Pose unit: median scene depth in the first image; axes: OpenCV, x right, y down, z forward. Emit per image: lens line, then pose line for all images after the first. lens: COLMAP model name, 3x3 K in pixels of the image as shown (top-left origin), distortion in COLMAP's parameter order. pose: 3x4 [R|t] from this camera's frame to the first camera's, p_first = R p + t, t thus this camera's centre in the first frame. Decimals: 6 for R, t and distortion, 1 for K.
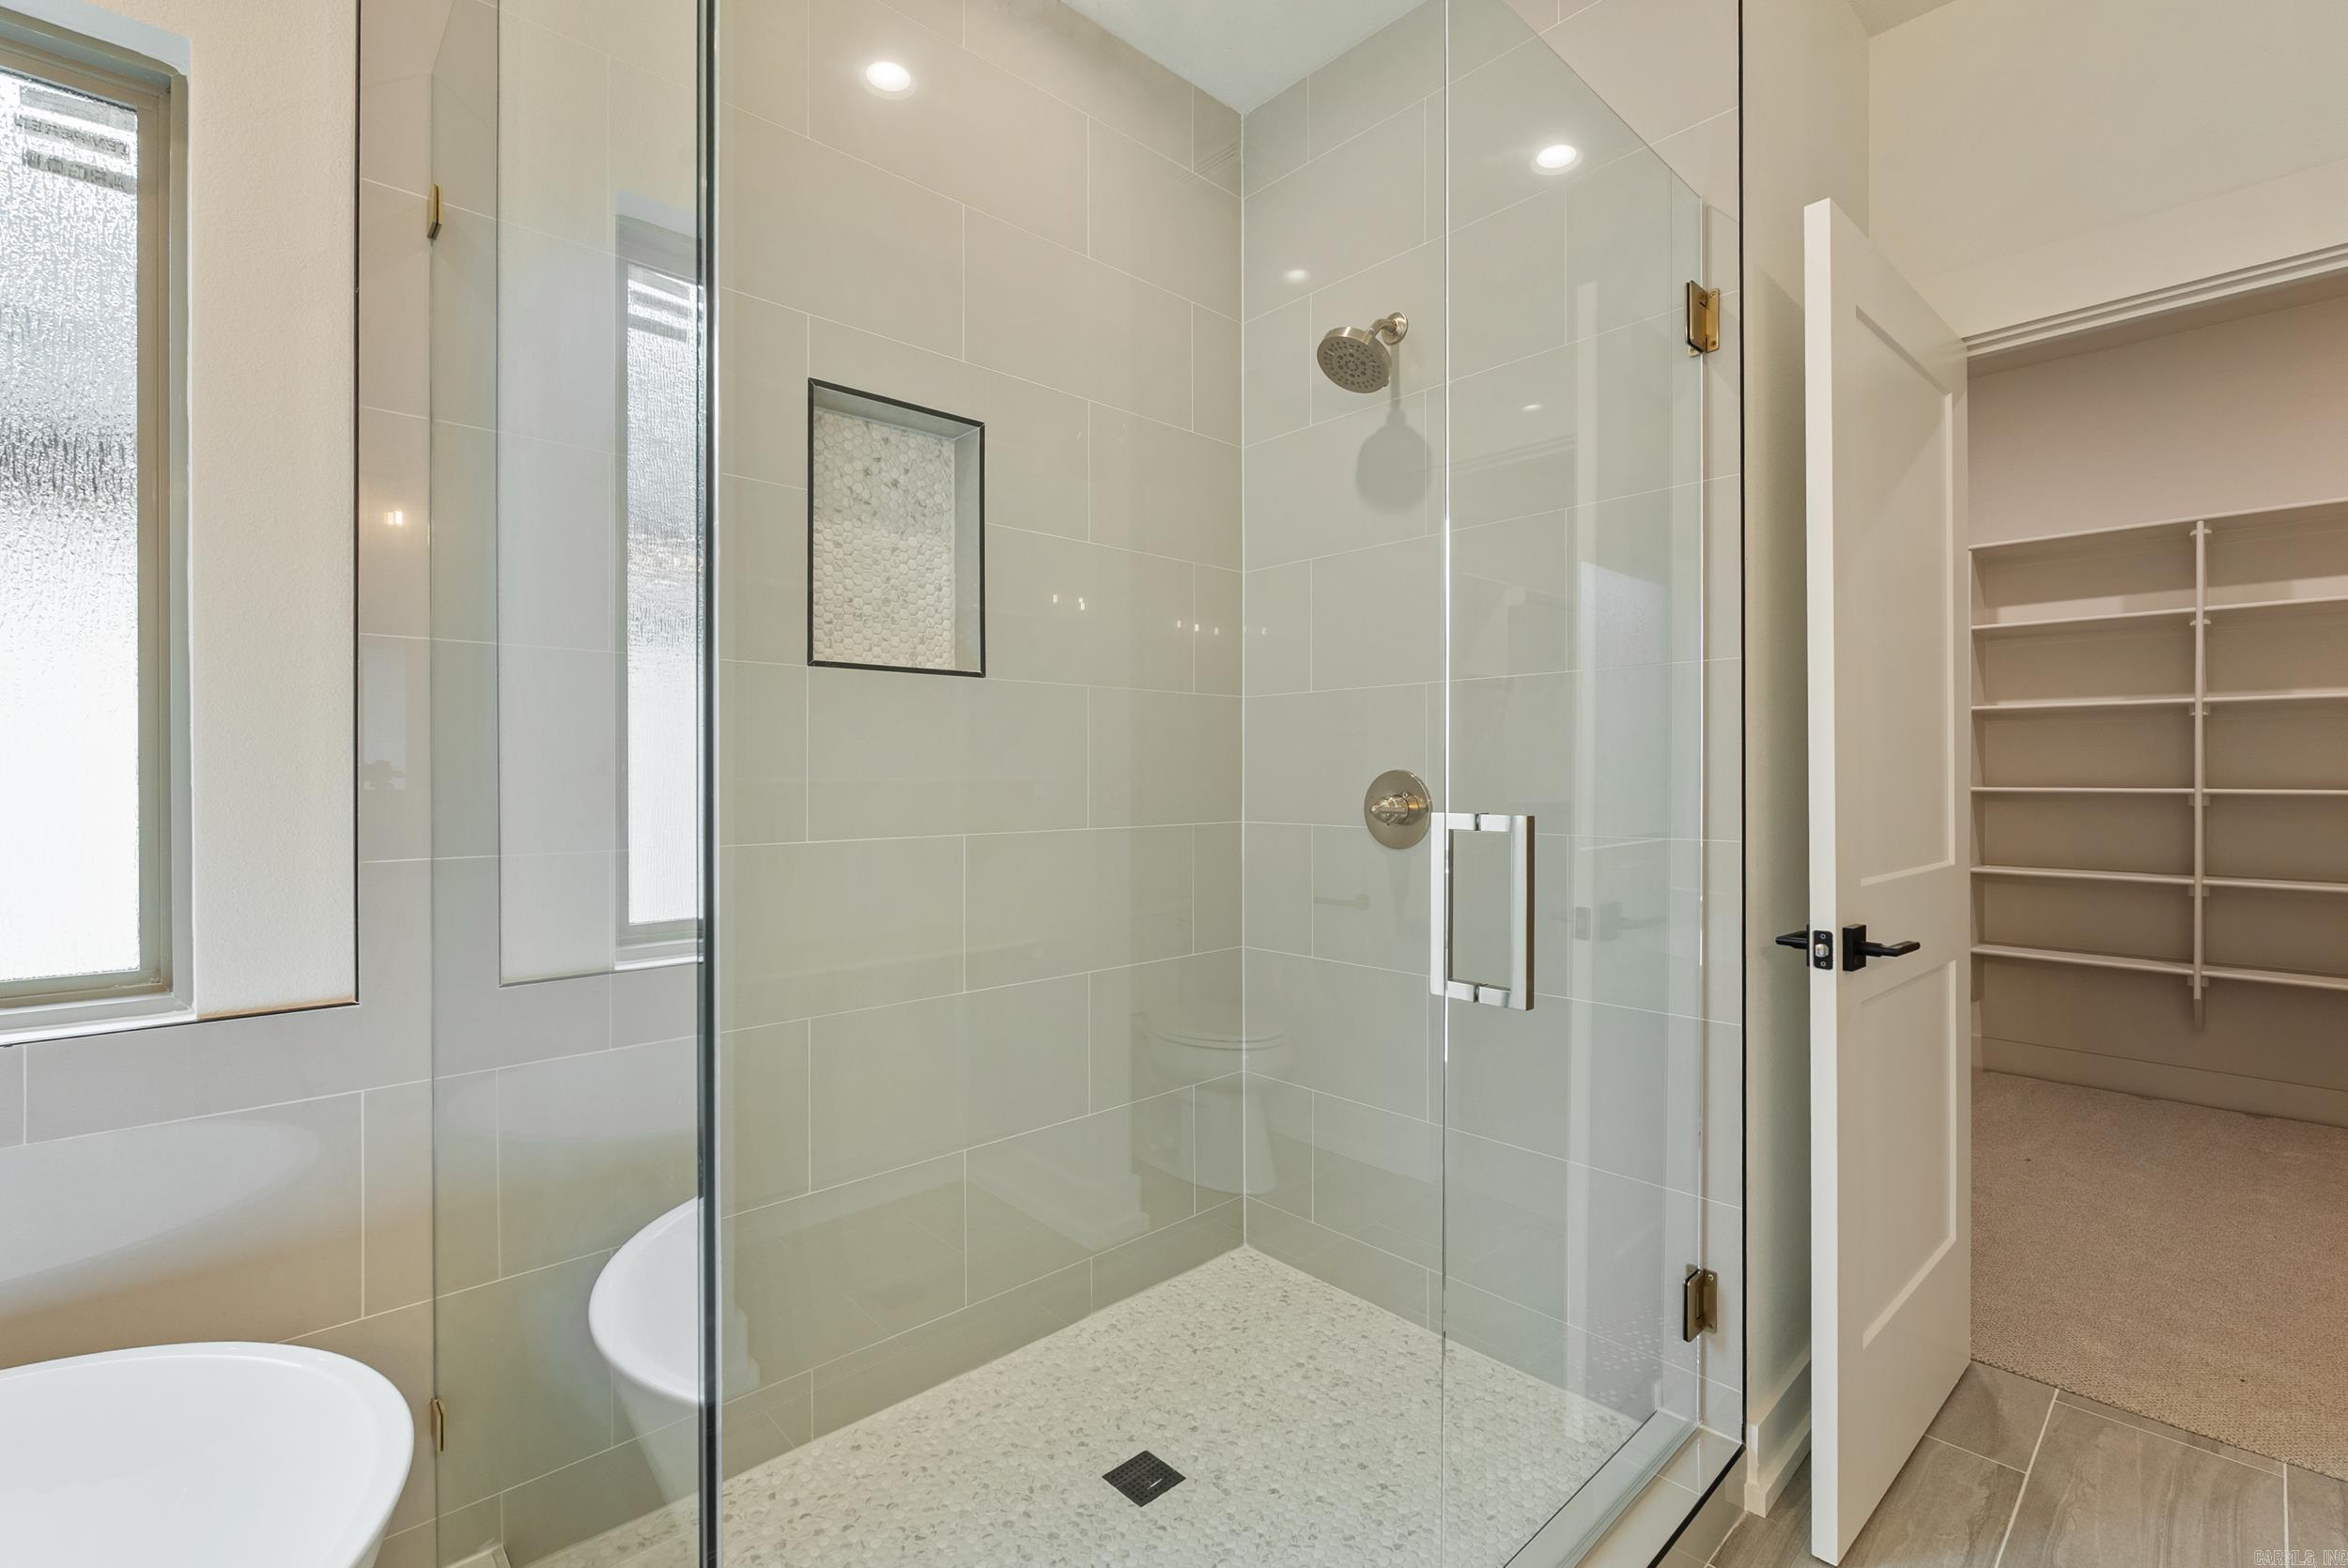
lens RADIAL K [[1040.1, 0, 1165.7], [0, 1040.1, 784.2], [0, 0, 1]] dist [-0.006898, 0.000905]
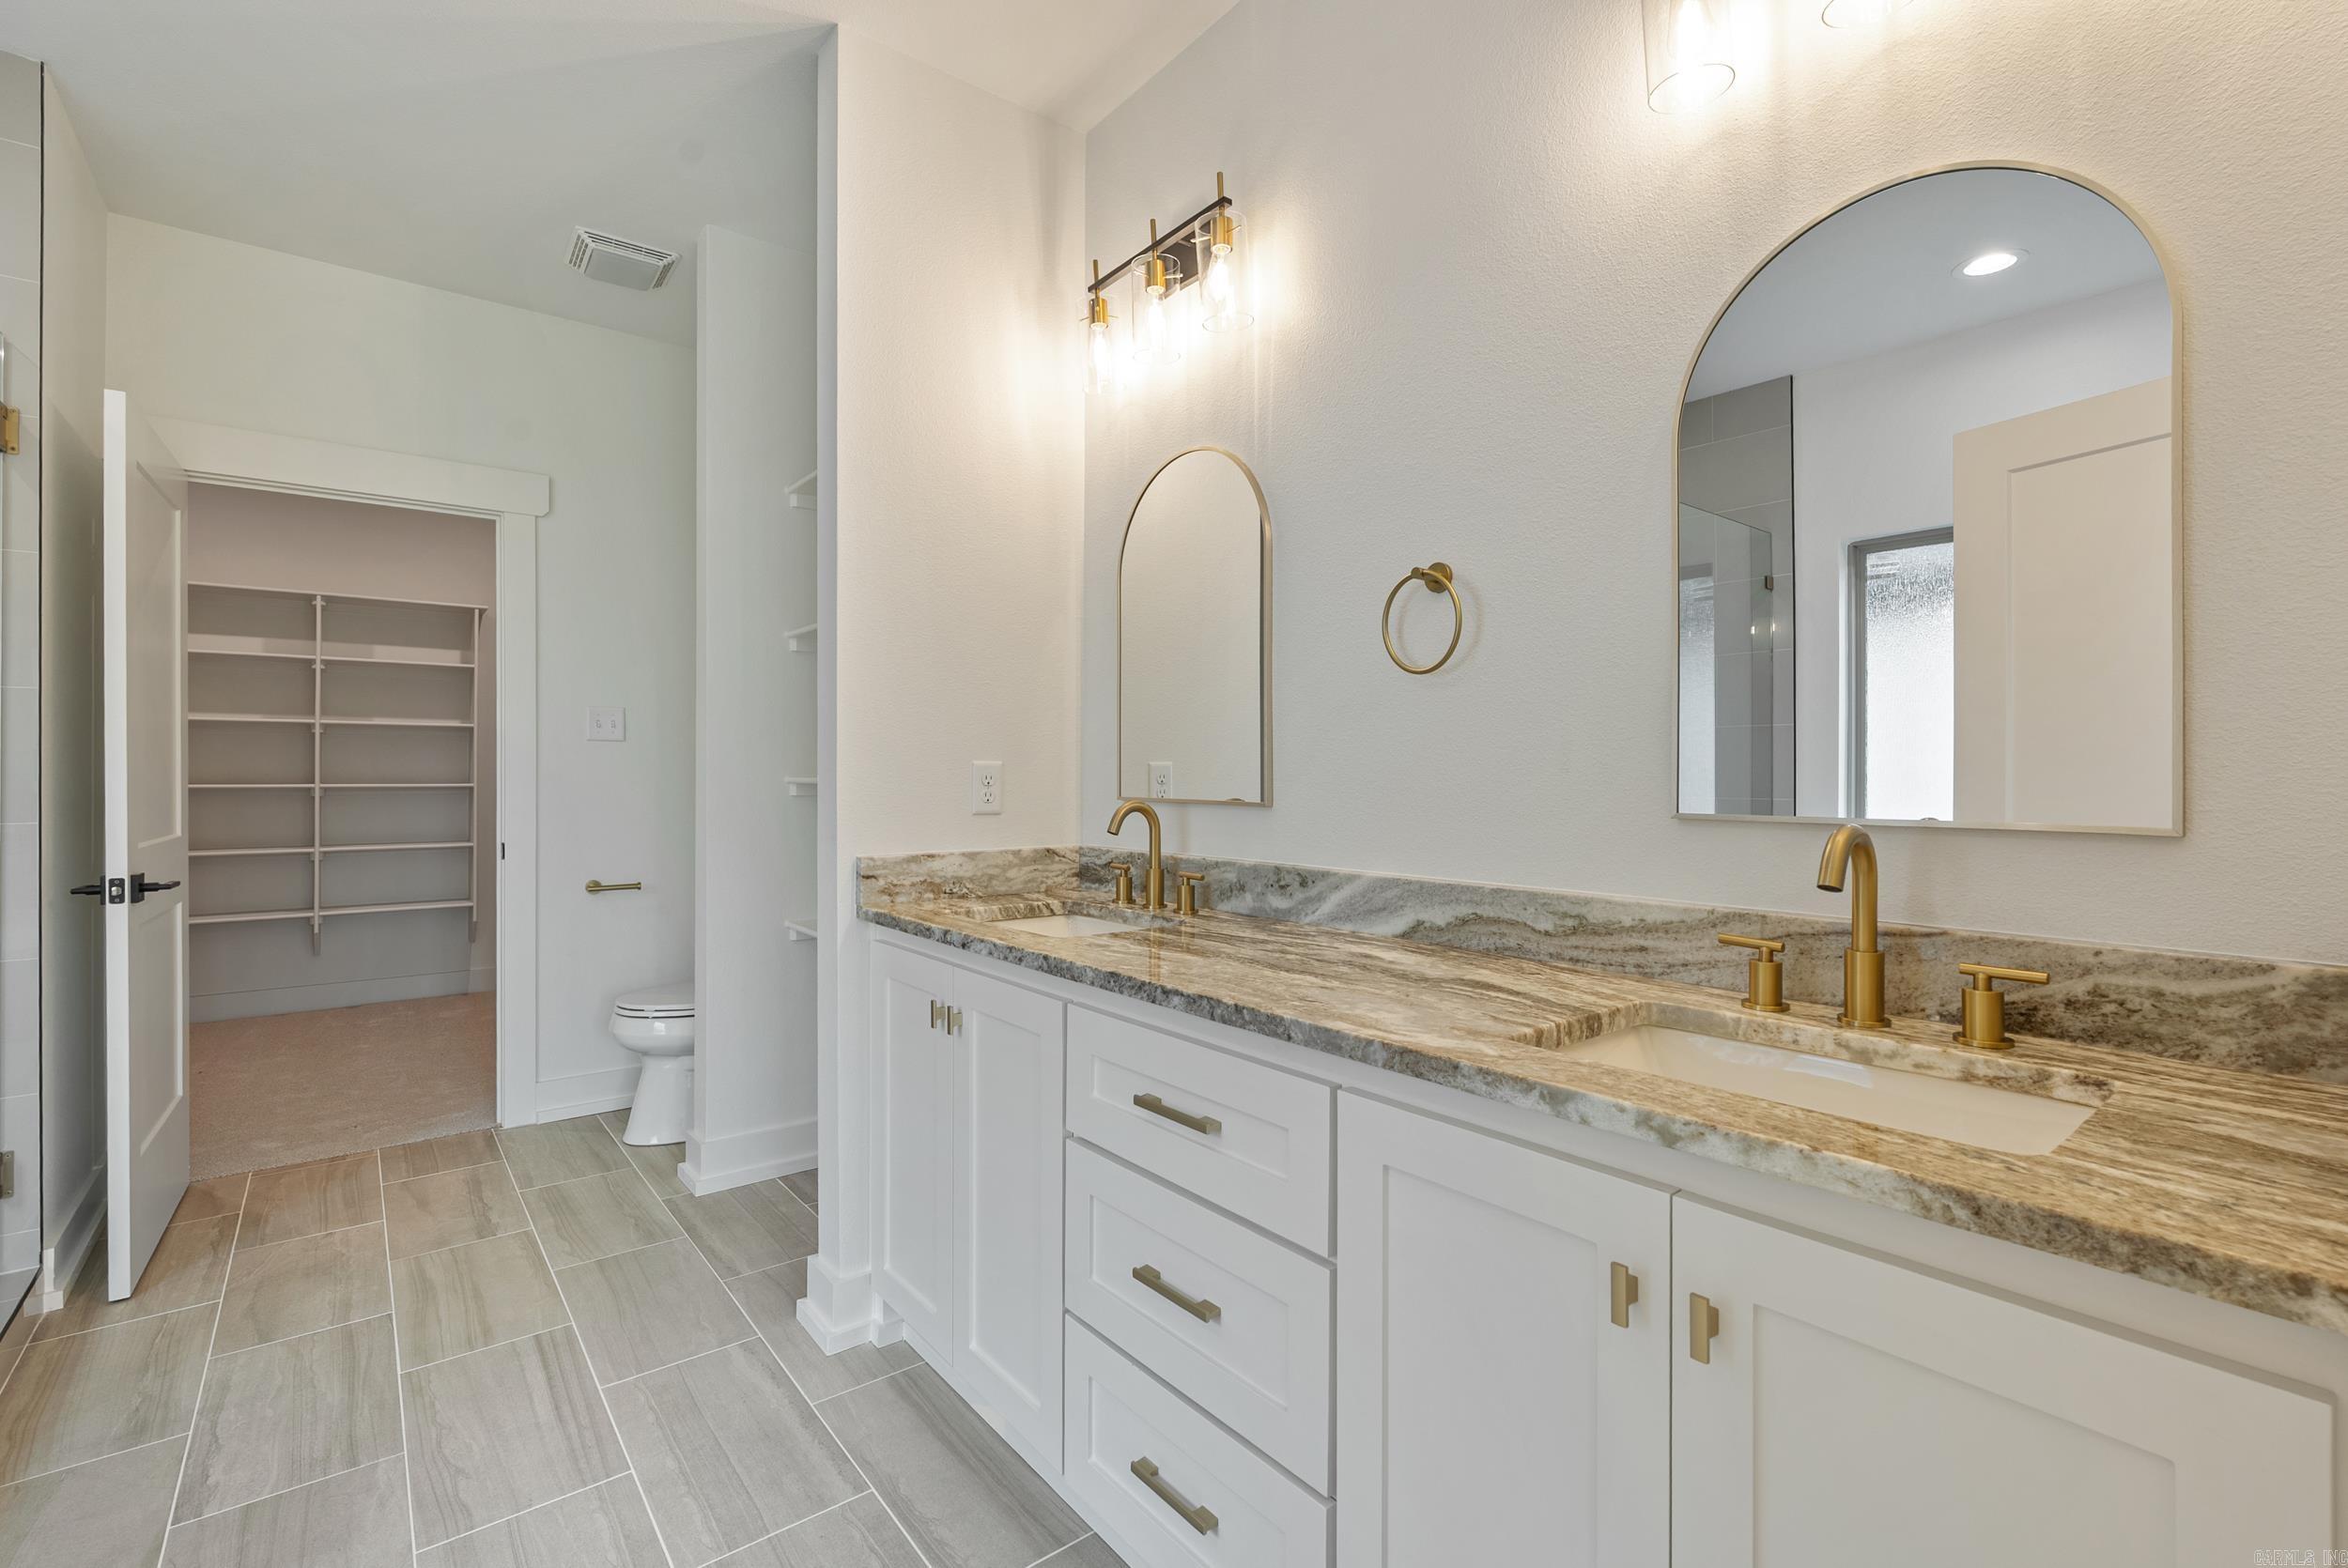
lens RADIAL K [[1040.1, 0, 1174.6], [0, 1040.1, 773.7], [0, 0, 1]] dist [-0.006898, 0.000905]
pose [[0.078389, 0.005225, 0.996909, -0.566761], [0.002789, 0.999981, -0.005461, 0.002321], [-0.996919, 0.003208, 0.078373, -0.493411]]
